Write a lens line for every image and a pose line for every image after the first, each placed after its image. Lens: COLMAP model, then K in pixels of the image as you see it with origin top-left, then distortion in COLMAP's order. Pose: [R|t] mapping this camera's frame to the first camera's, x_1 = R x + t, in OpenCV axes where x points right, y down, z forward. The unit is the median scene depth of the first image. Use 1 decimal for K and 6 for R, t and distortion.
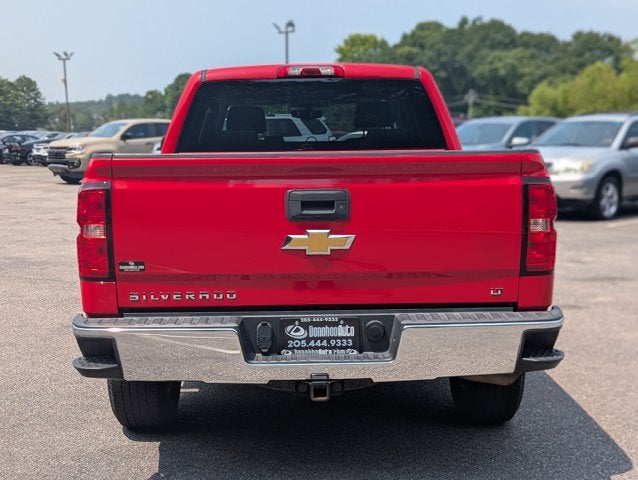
lens RADIAL K [[850.6, 0, 319.0], [0, 850.6, 240.0], [0, 0, 1]] dist [0.023525, 0.000761]
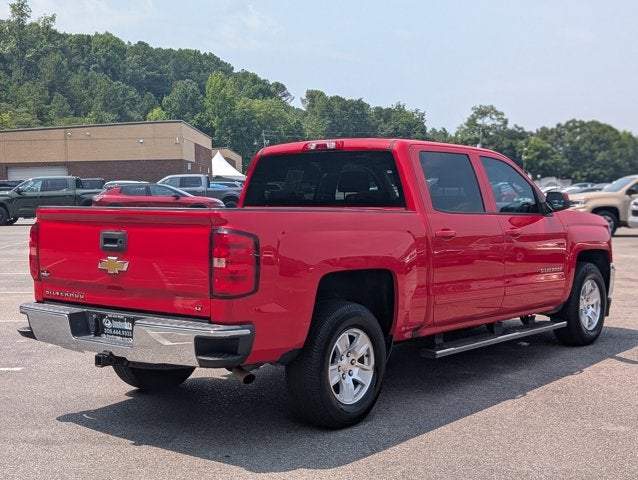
lens RADIAL K [[850.6, 0, 319.0], [0, 850.6, 240.0], [0, 0, 1]] dist [0.023525, 0.000761]
pose [[0.790213, 0.041621, -0.611418, 1.213237], [-0.079499, 0.996223, -0.034931, -0.018285], [0.607654, 0.076210, 0.790537, 0.003582]]
